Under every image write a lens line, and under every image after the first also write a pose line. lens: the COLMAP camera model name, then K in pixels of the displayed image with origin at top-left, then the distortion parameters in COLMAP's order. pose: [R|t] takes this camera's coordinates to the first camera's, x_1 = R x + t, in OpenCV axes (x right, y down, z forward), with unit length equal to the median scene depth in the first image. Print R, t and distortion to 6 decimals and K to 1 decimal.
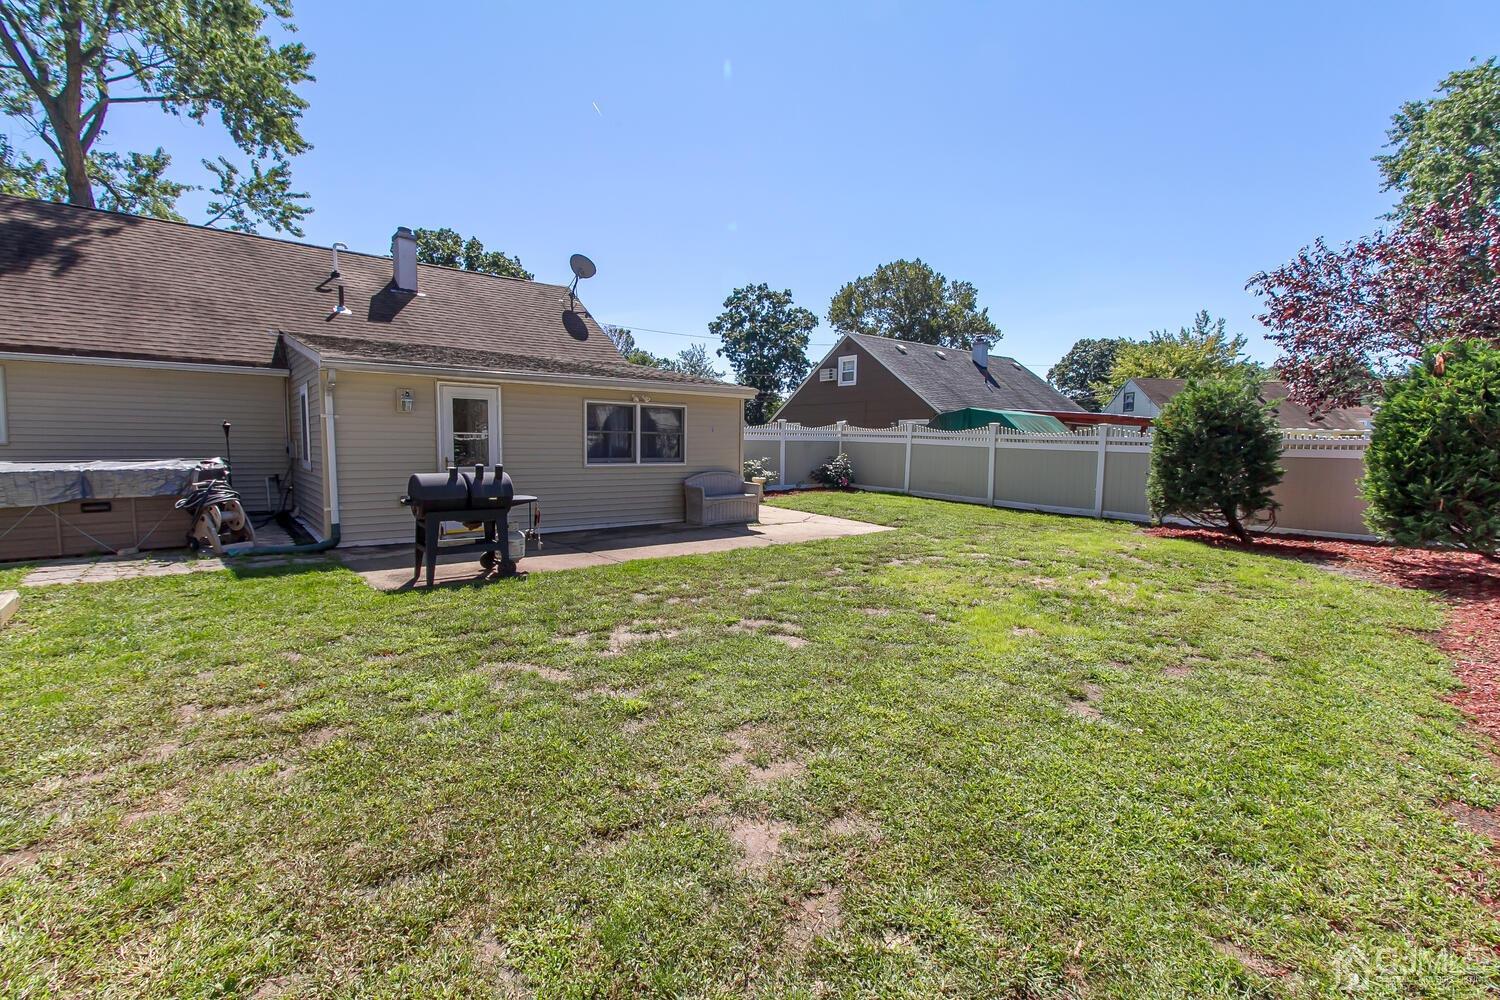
lens RADIAL K [[678.6, 0, 736.0], [0, 678.6, 497.1], [0, 0, 1]] dist [0.008651, 0.000177]
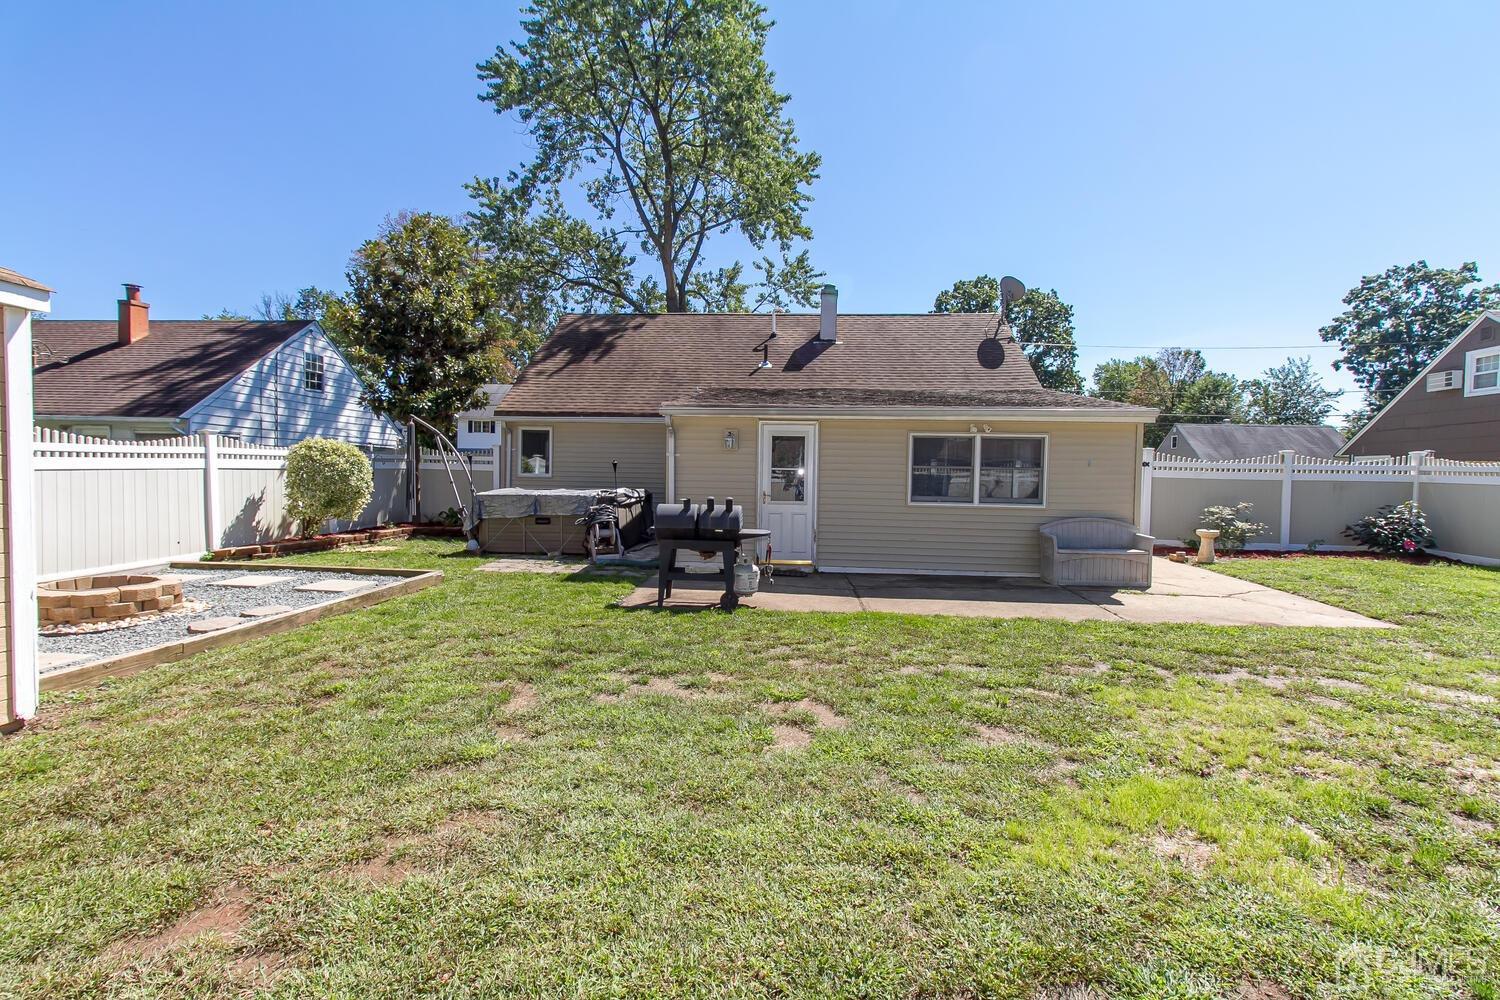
lens RADIAL K [[678.6, 0, 745.5], [0, 678.6, 496.0], [0, 0, 1]] dist [0.008651, 0.000177]
pose [[0.727009, 0.023832, -0.686214, 0.117735], [-0.064877, 0.997311, -0.034097, -0.005521], [0.683556, 0.069308, 0.726600, 0.086999]]
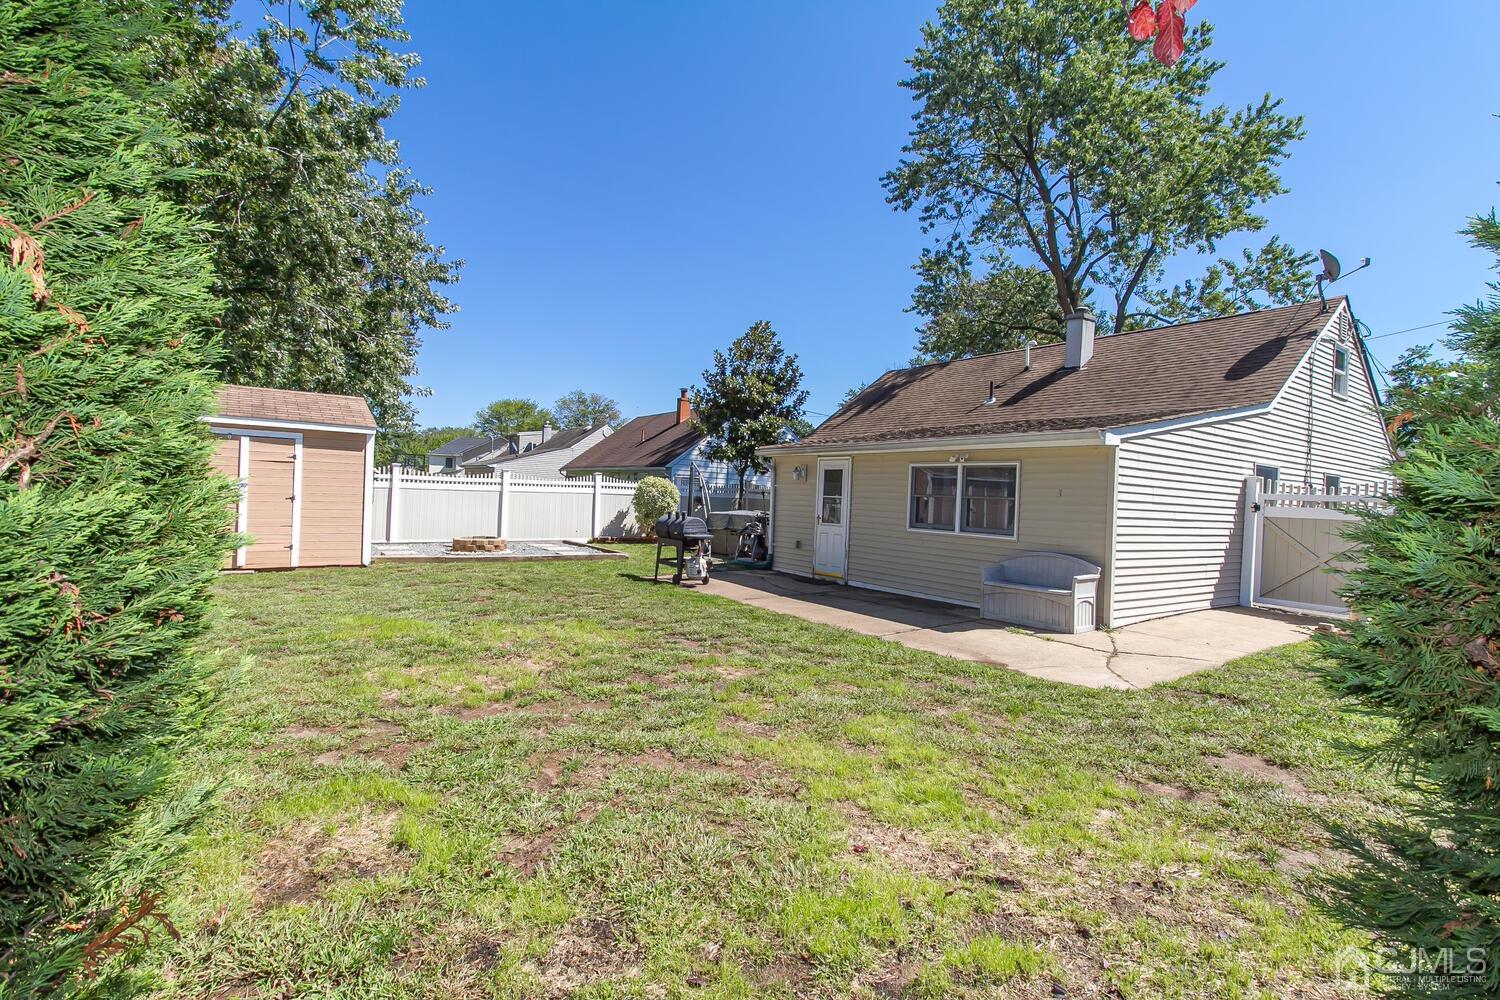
lens RADIAL K [[678.6, 0, 744.9], [0, 678.6, 506.9], [0, 0, 1]] dist [0.008651, 0.000177]
pose [[-0.053328, -0.001344, -0.998576, 0.369525], [-0.125158, 0.992122, 0.005349, -0.026375], [0.990703, 0.125265, -0.053076, 0.388304]]
